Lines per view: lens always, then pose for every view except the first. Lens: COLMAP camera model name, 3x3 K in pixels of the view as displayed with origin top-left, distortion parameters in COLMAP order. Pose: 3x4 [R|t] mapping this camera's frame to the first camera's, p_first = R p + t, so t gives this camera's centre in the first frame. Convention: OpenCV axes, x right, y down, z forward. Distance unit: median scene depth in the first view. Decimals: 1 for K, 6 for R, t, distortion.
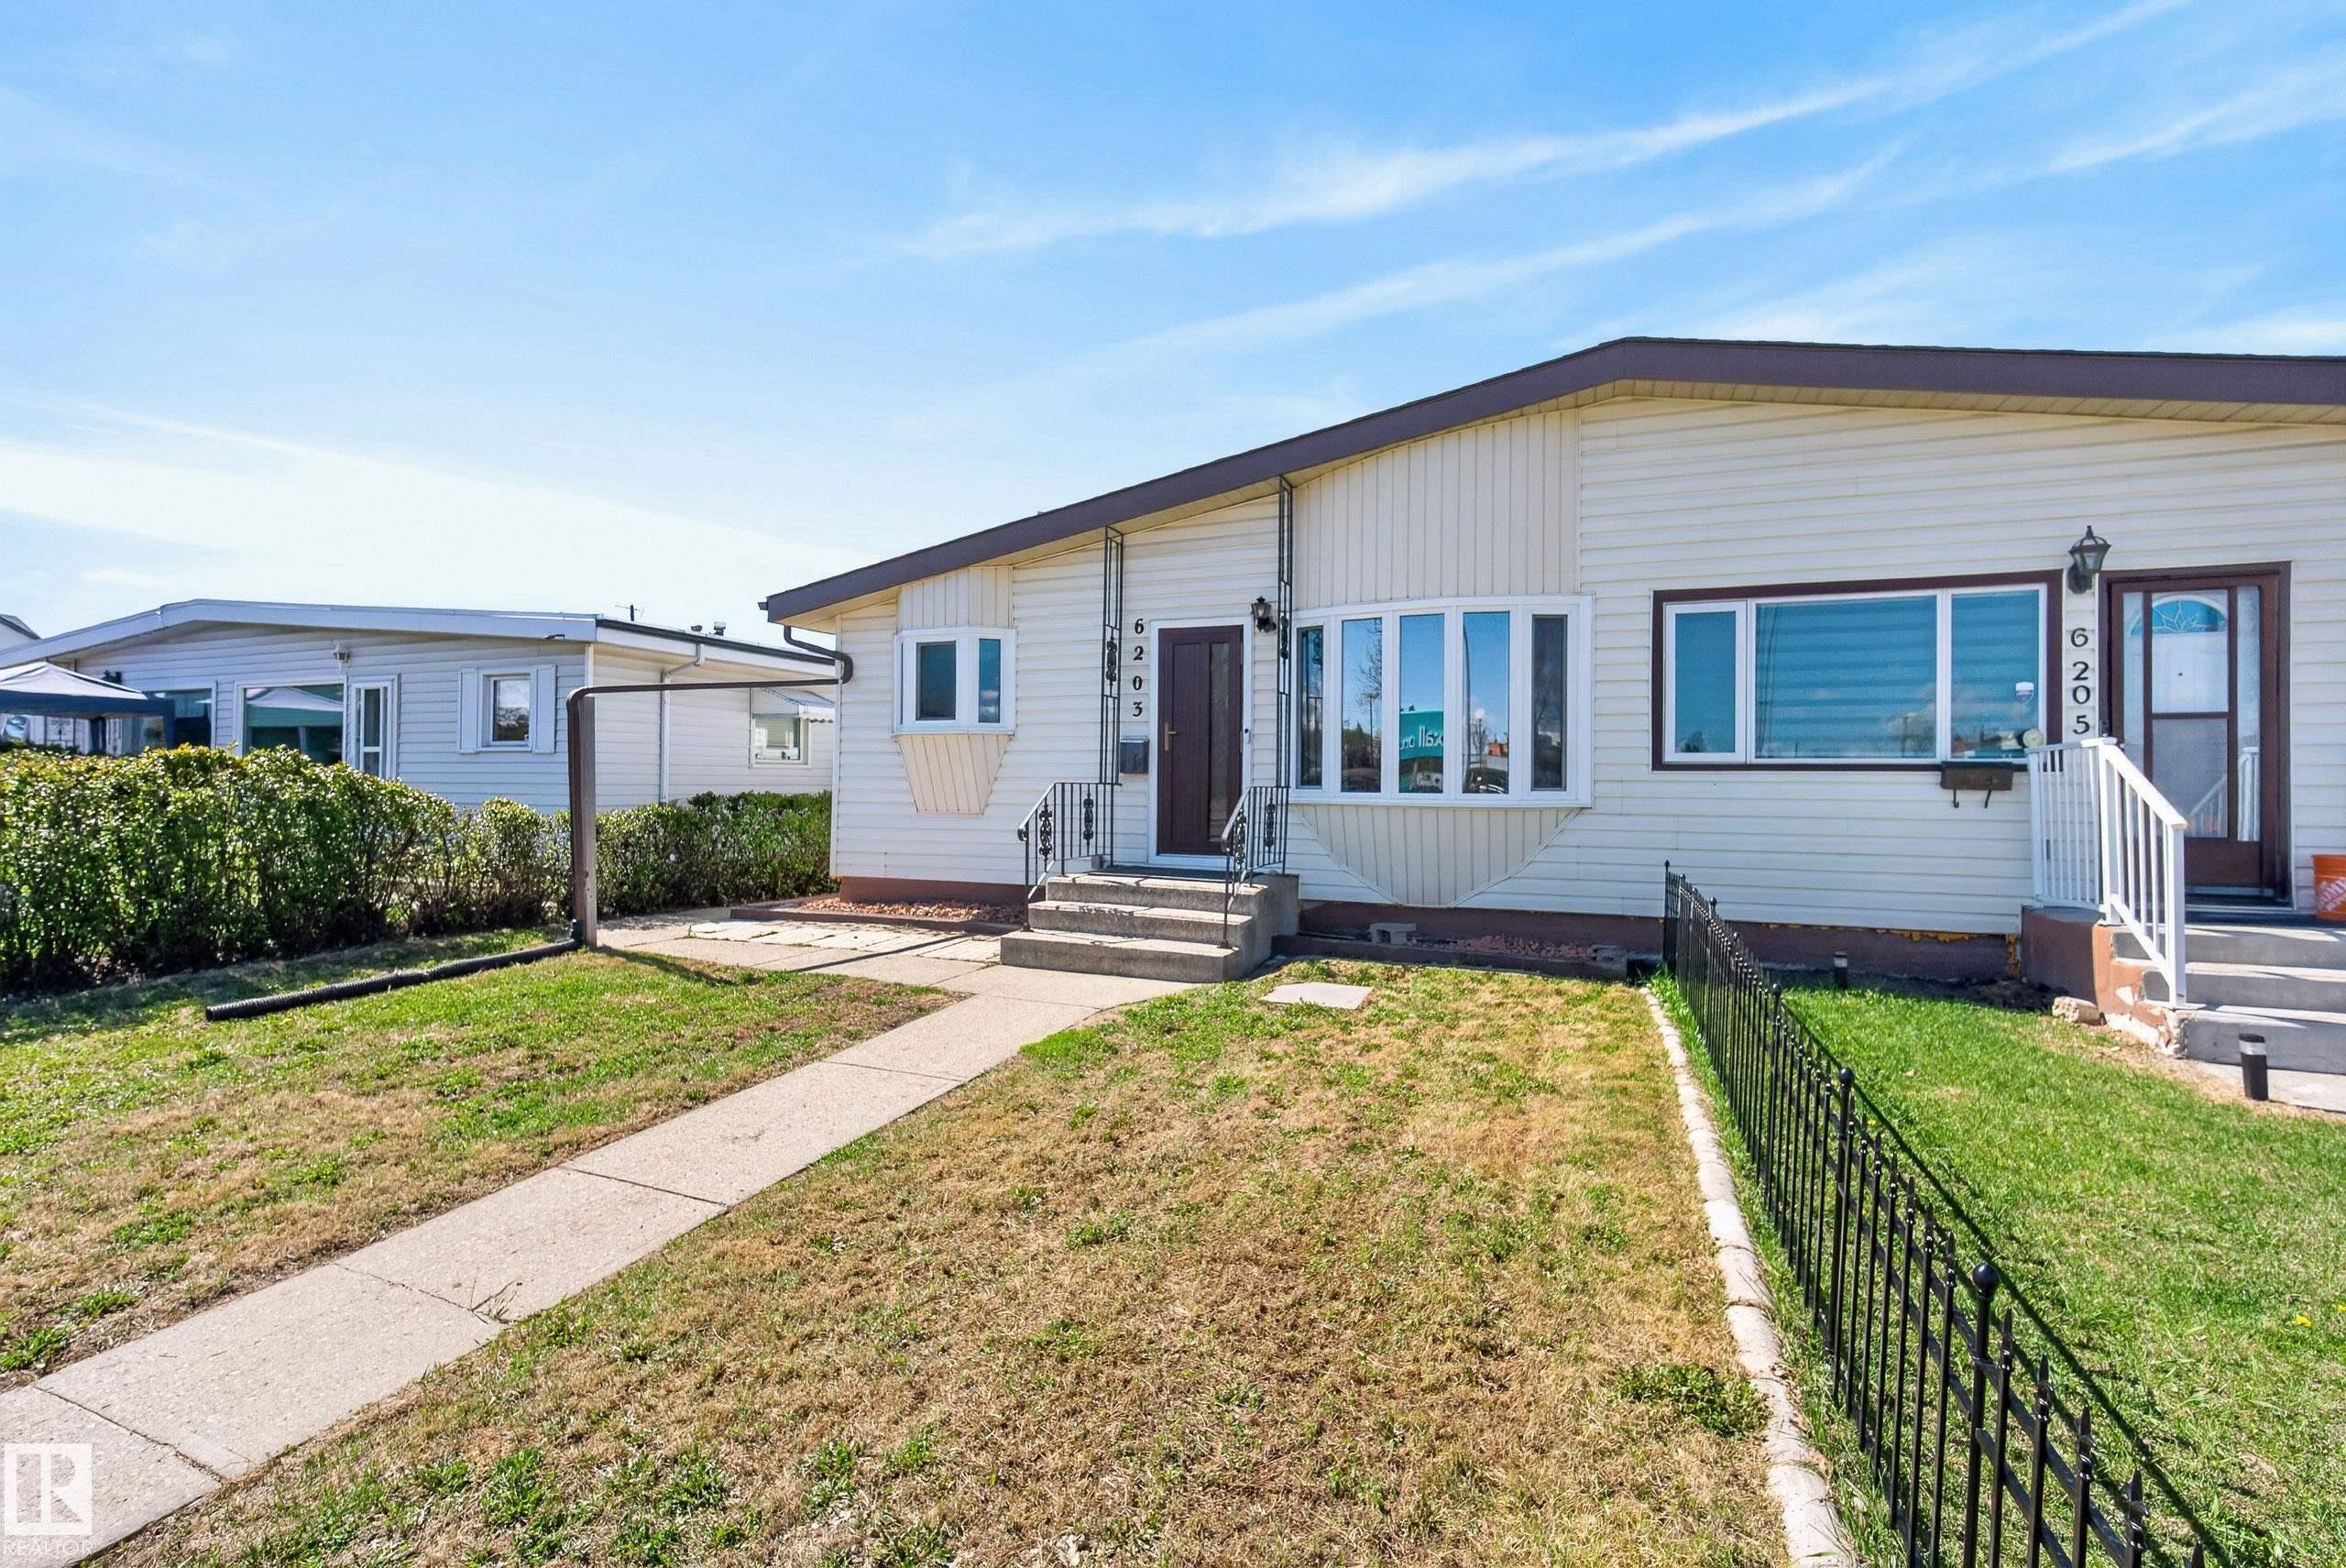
lens RADIAL K [[1019.8, 0, 1170.6], [0, 1019.8, 781.8], [0, 0, 1]] dist [-0.008545, 0.001851]
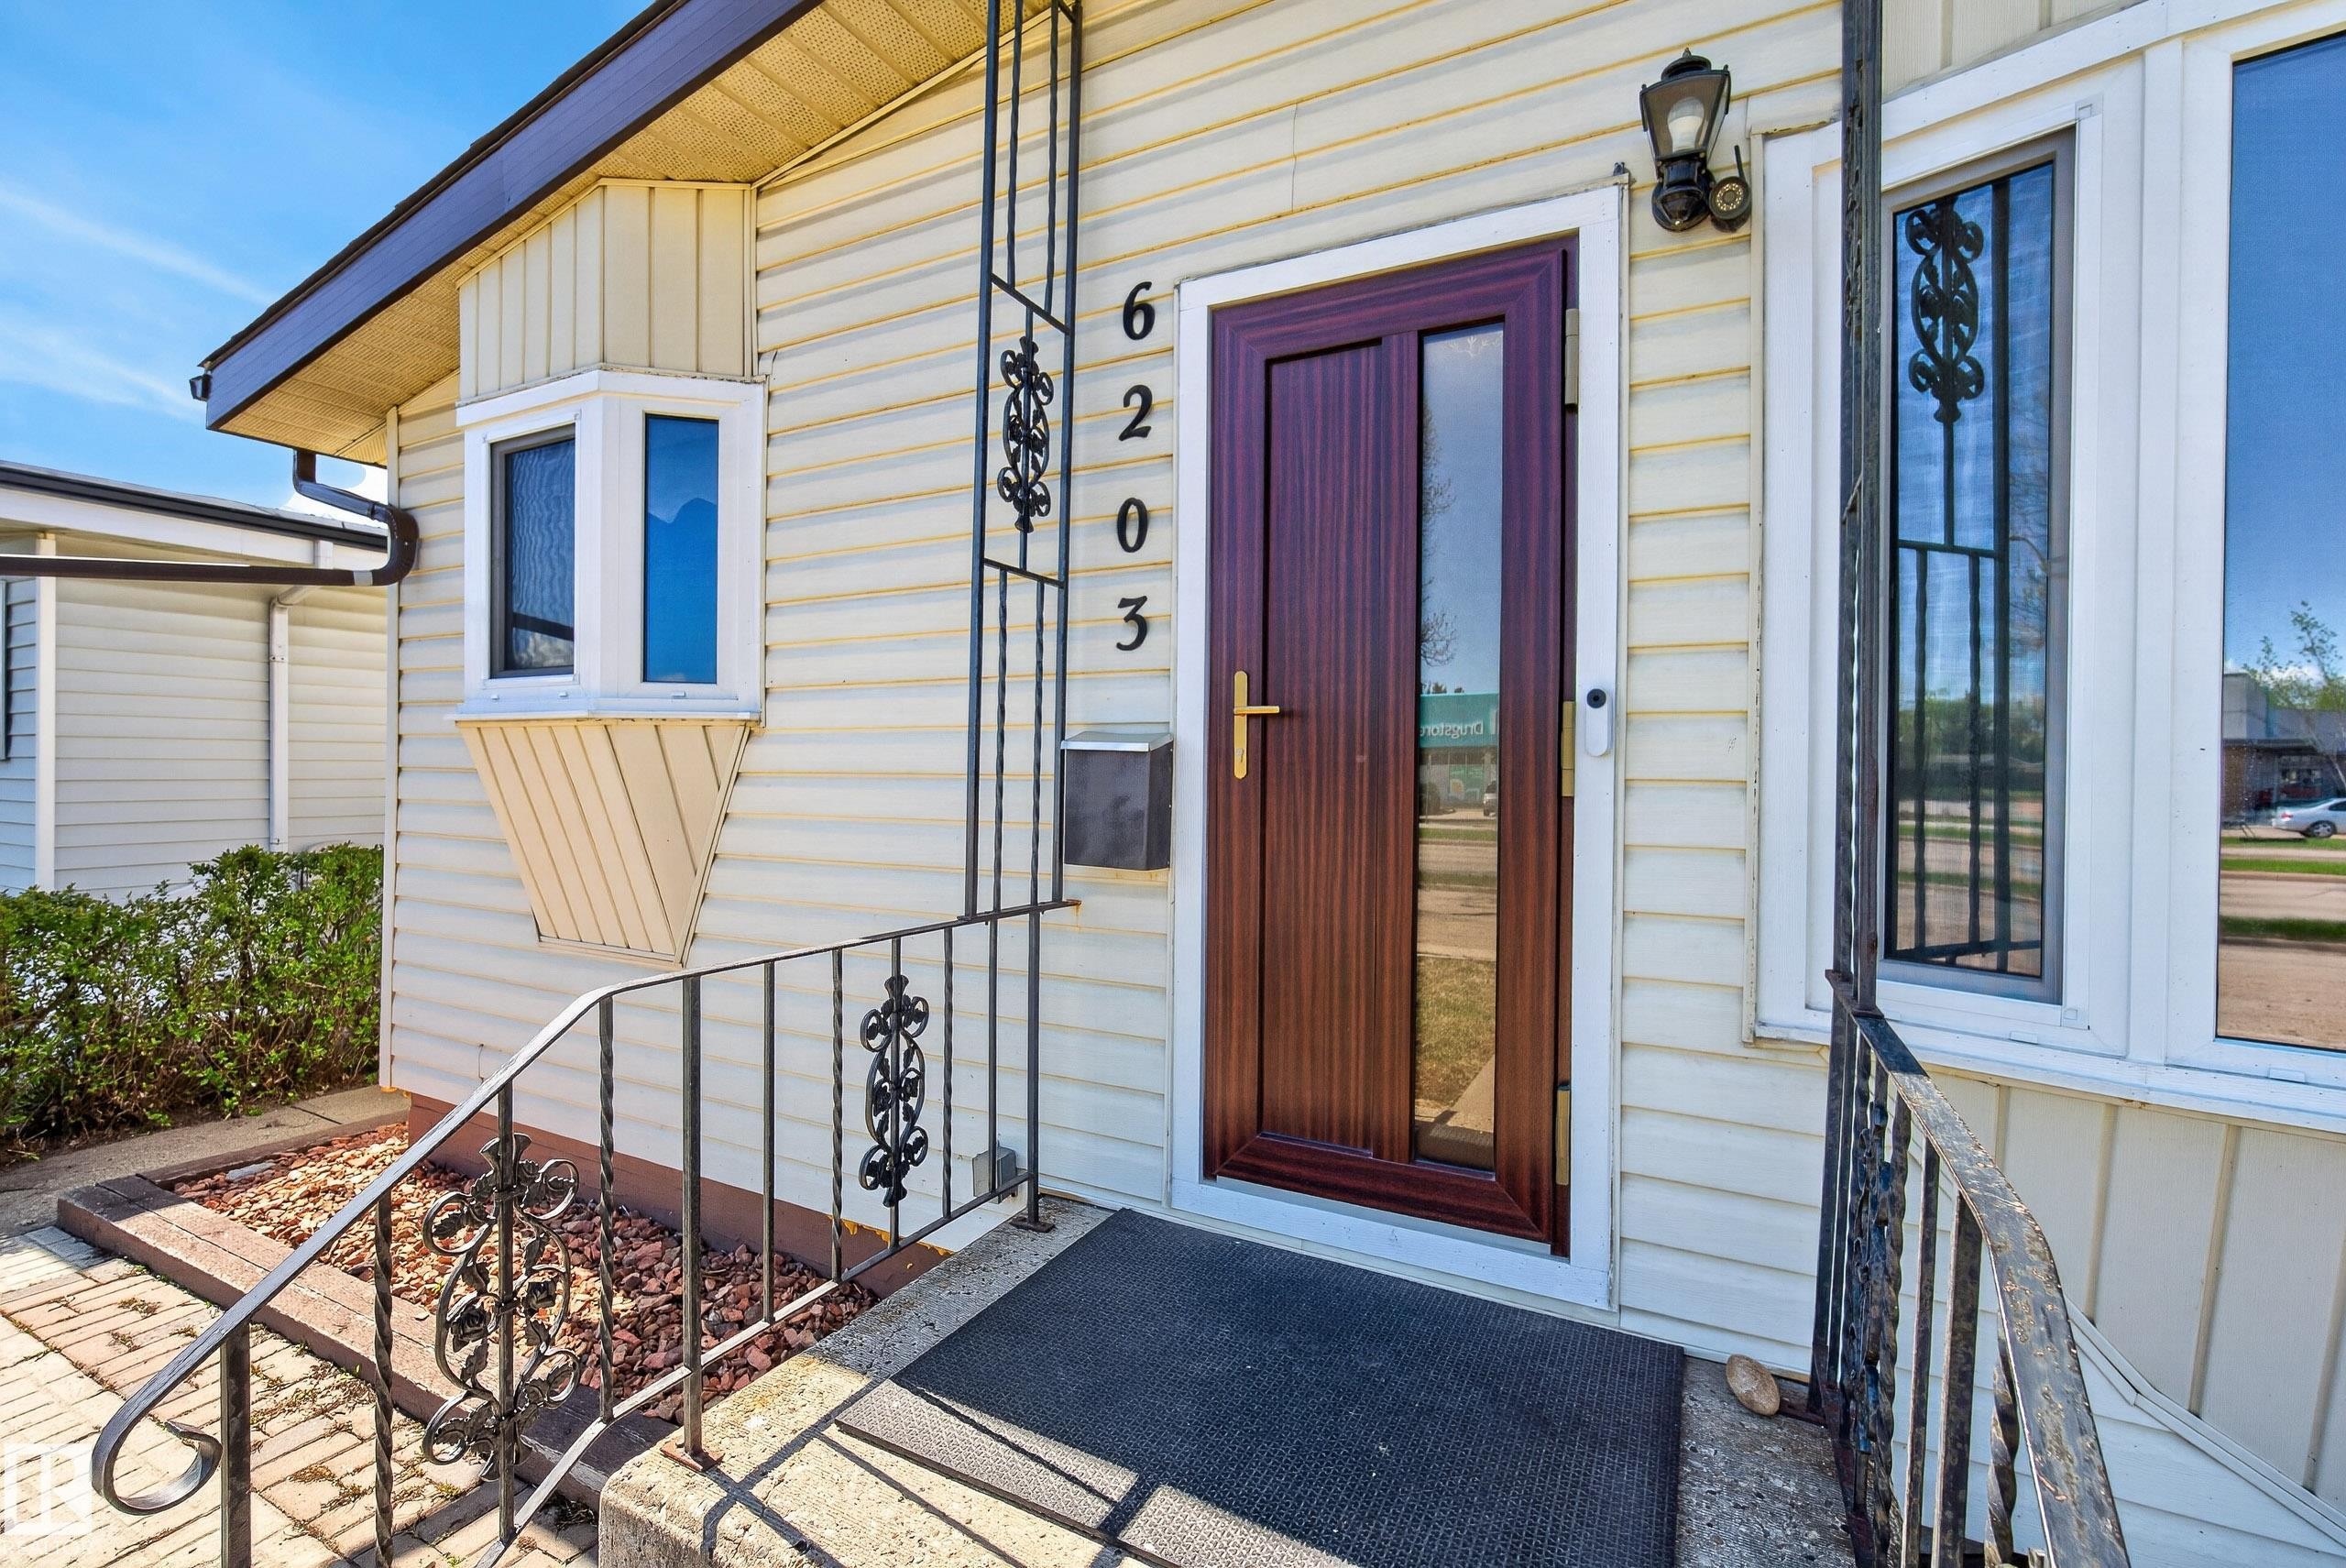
lens RADIAL K [[1019.8, 0, 1184.1], [0, 1019.8, 775.1], [0, 0, 1]] dist [-0.008545, 0.001851]
pose [[0.995843, 0.000132, -0.091082, 0.005445], [0.000931, 0.999932, 0.011639, -0.035403], [0.091077, -0.011675, 0.995775, 0.746701]]
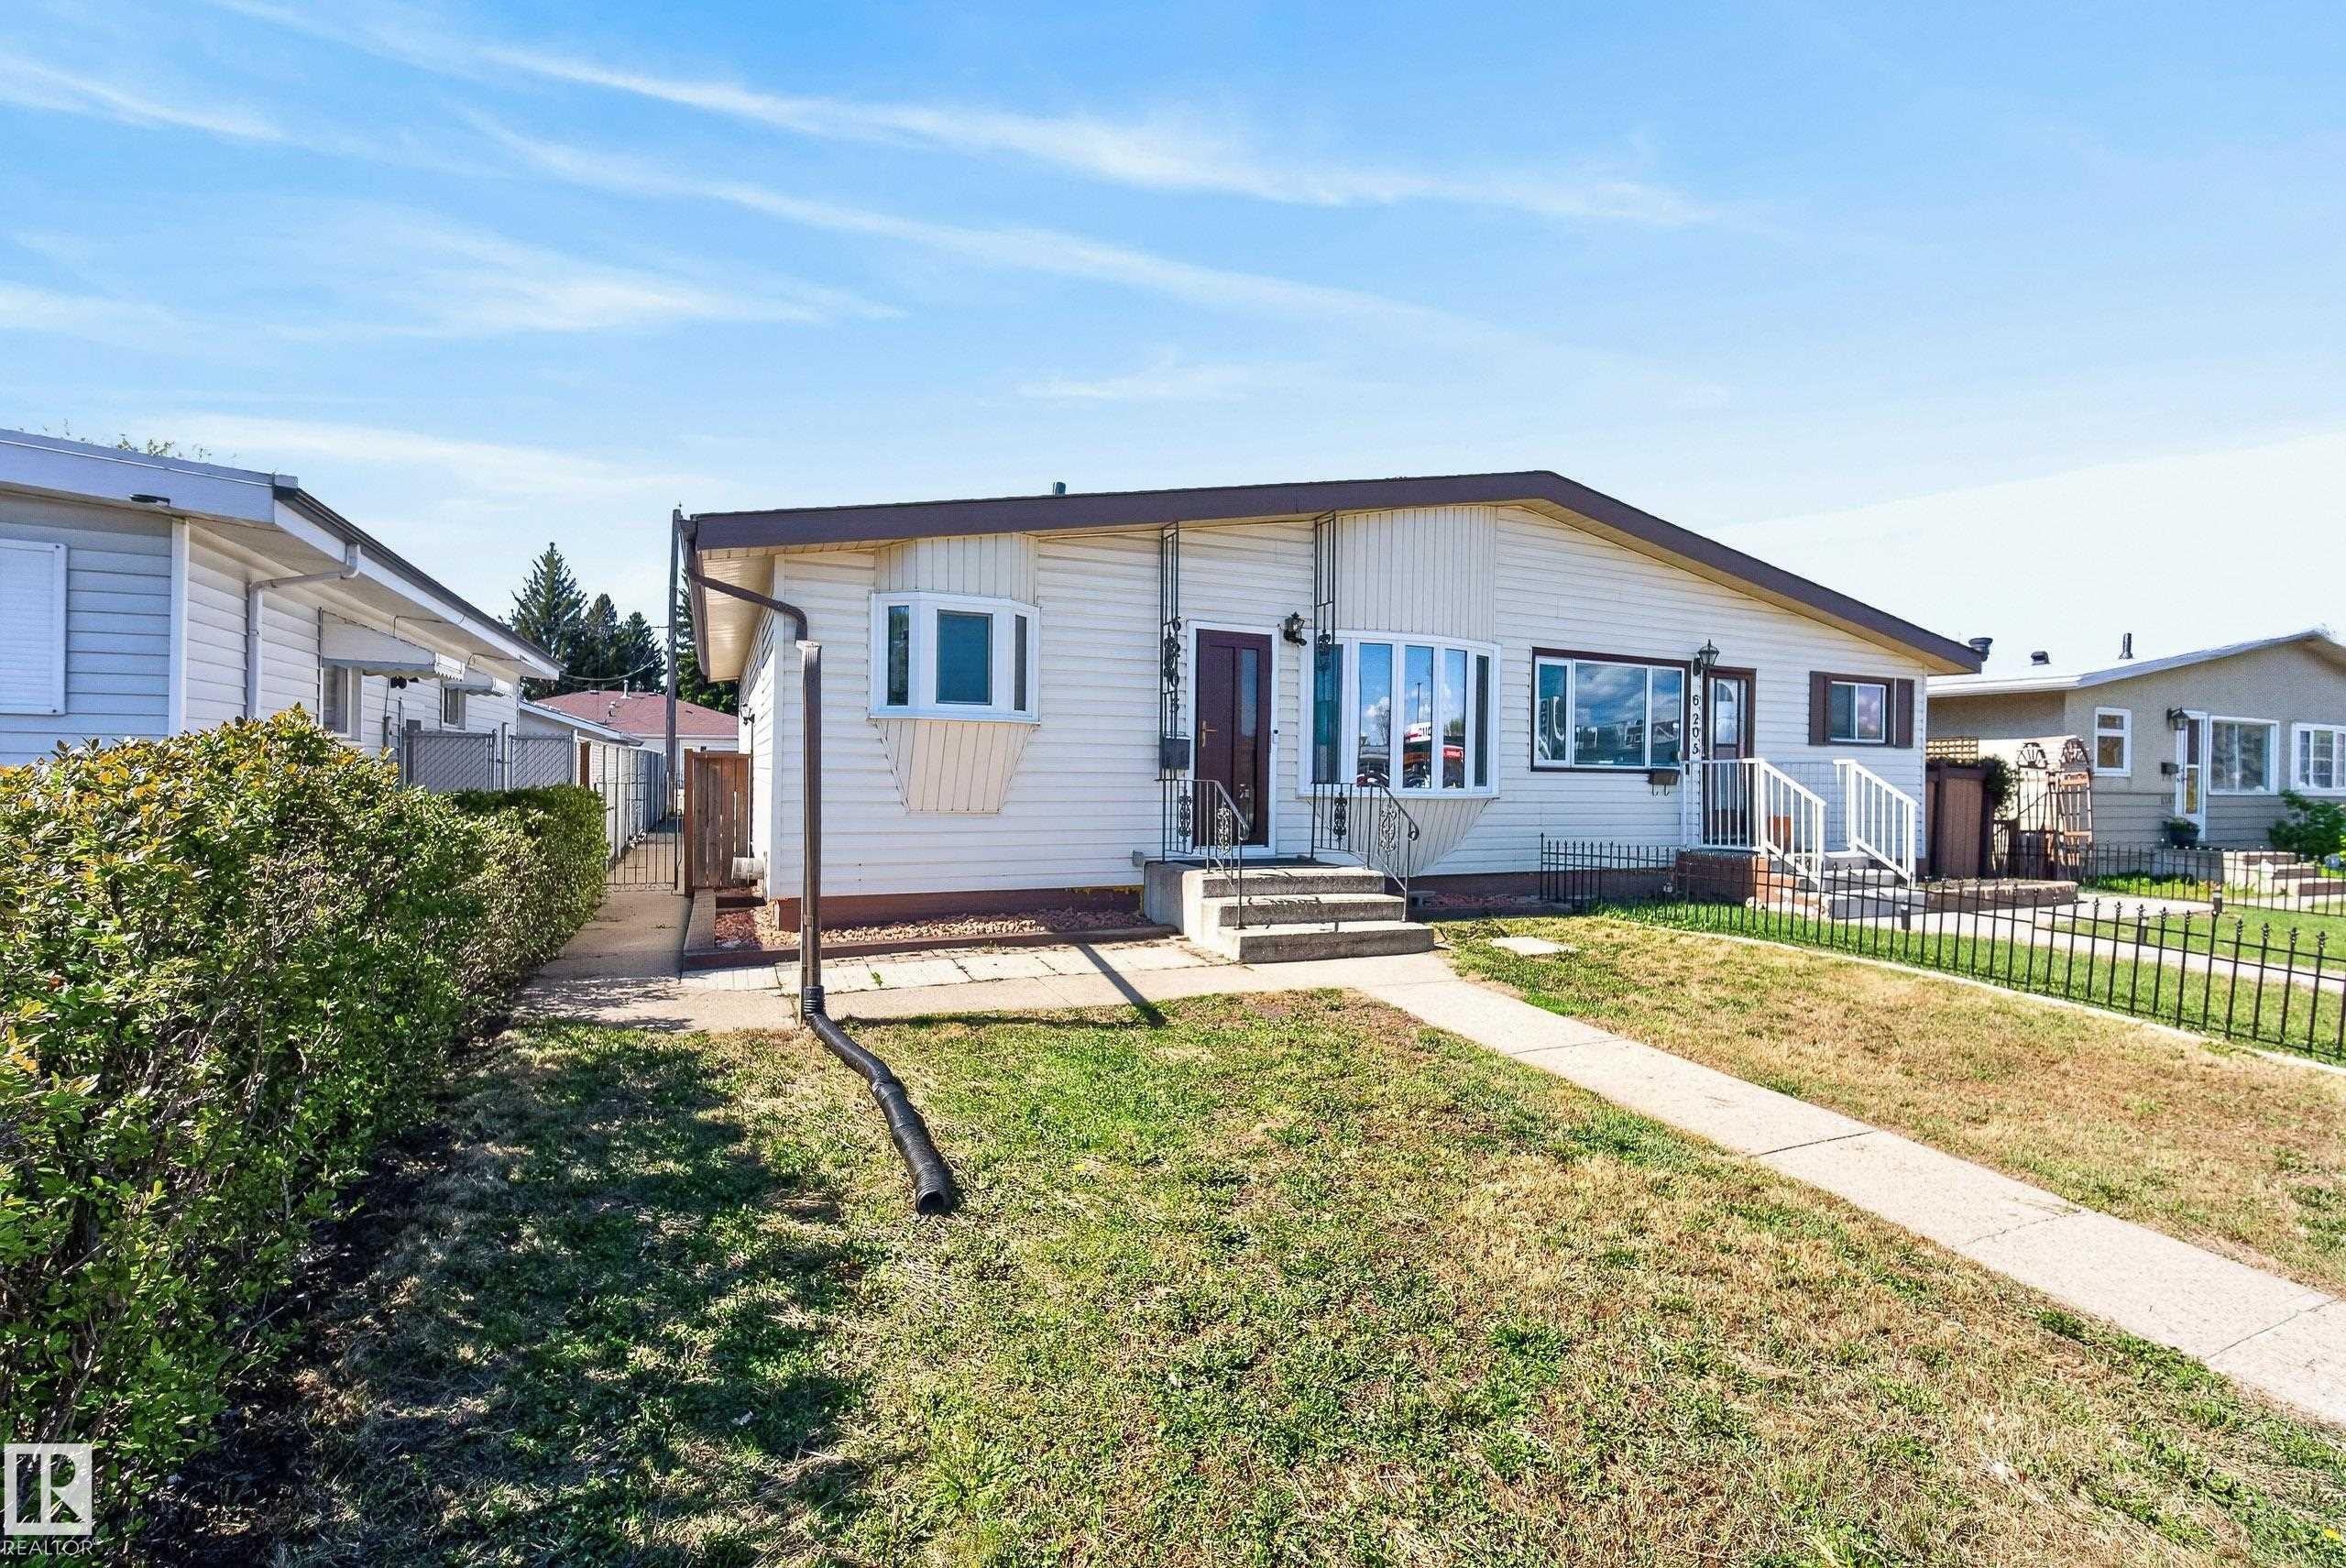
lens RADIAL K [[1019.8, 0, 1167.6], [0, 1019.8, 769.4], [0, 0, 1]] dist [-0.008545, 0.001851]
pose [[0.695844, 0.005587, 0.718171, -0.775125], [-0.008647, 0.999962, 0.000599, -0.008367], [-0.718141, -0.006627, 0.695866, 0.304482]]
